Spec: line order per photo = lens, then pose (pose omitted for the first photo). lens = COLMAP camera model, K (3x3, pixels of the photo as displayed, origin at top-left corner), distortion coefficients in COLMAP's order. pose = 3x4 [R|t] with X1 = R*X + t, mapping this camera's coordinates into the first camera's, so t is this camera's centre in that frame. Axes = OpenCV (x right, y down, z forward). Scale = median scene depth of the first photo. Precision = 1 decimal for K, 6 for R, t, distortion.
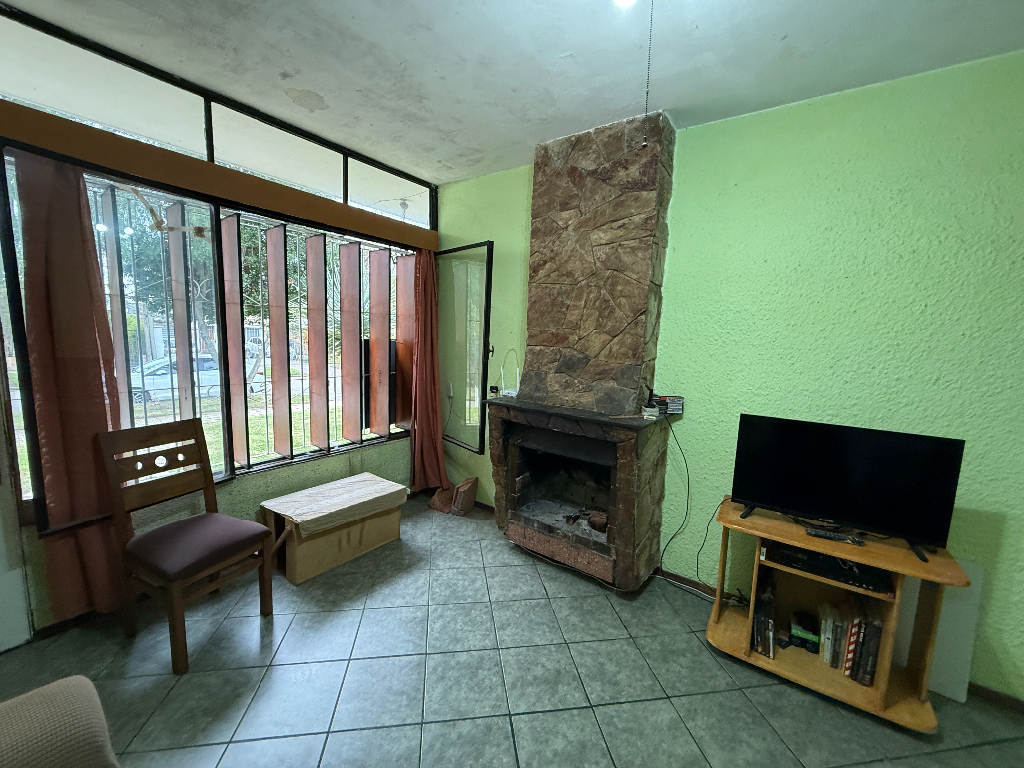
lens RADIAL K [[406.1, 0, 509.1], [0, 406.1, 385.3], [0, 0, 1]] dist [-0.000643, -0.000080]
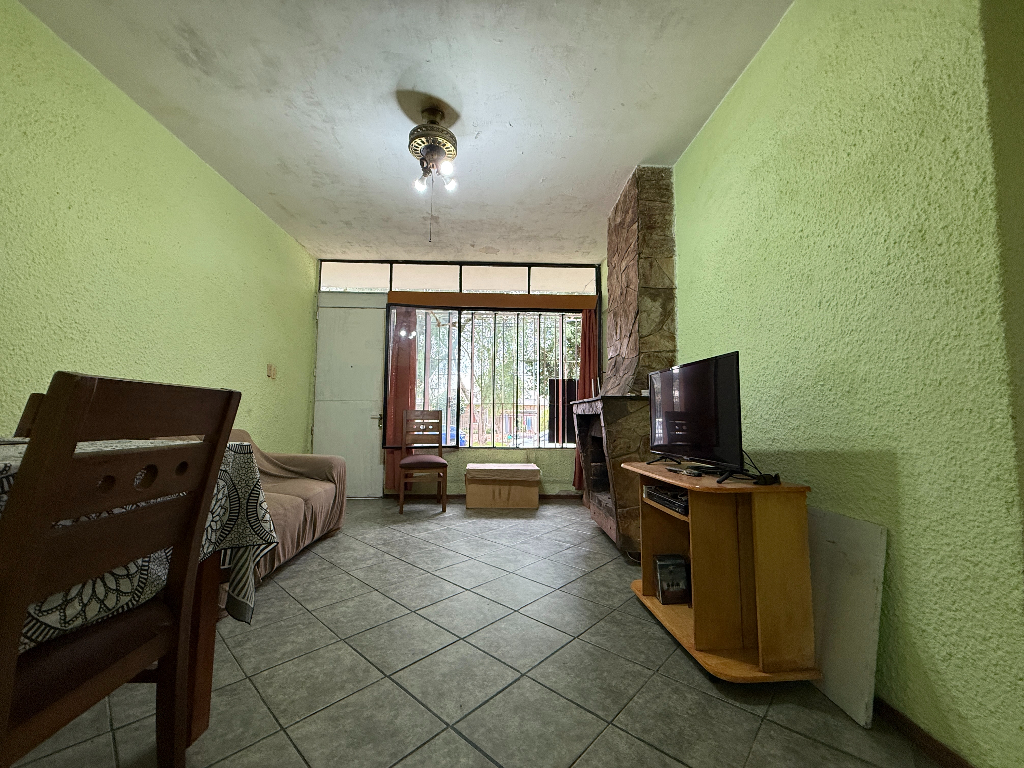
lens RADIAL K [[407.0, 0, 509.0], [0, 407.0, 384.5], [0, 0, 1]] dist [-0.001037, 0.000322]
pose [[0.624589, -0.093321, -0.775358, 0.989056], [-0.084911, 0.978834, -0.186211, 0.285912], [0.776324, 0.182141, 0.603445, -0.004324]]
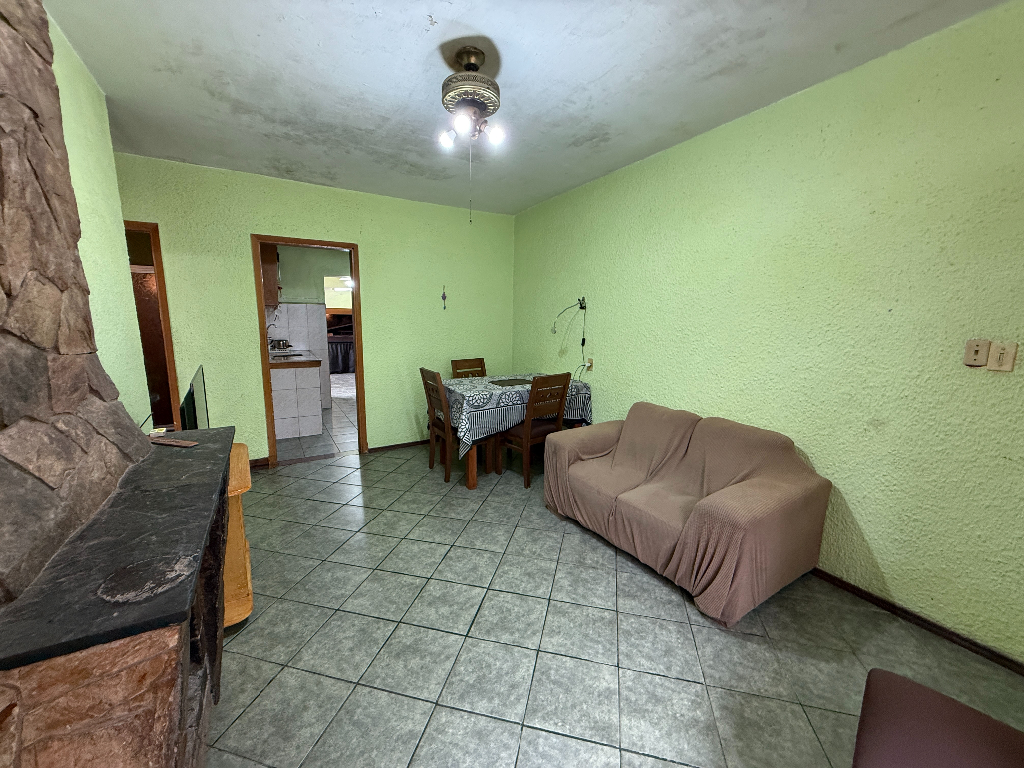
lens RADIAL K [[406.1, 0, 509.1], [0, 406.1, 385.3], [0, 0, 1]] dist [-0.000643, -0.000080]
pose [[-0.922141, -0.112811, 0.370040, -0.317022], [0.001568, 0.955439, 0.295184, -0.151670], [-0.386851, 0.272781, -0.880873, 1.226507]]
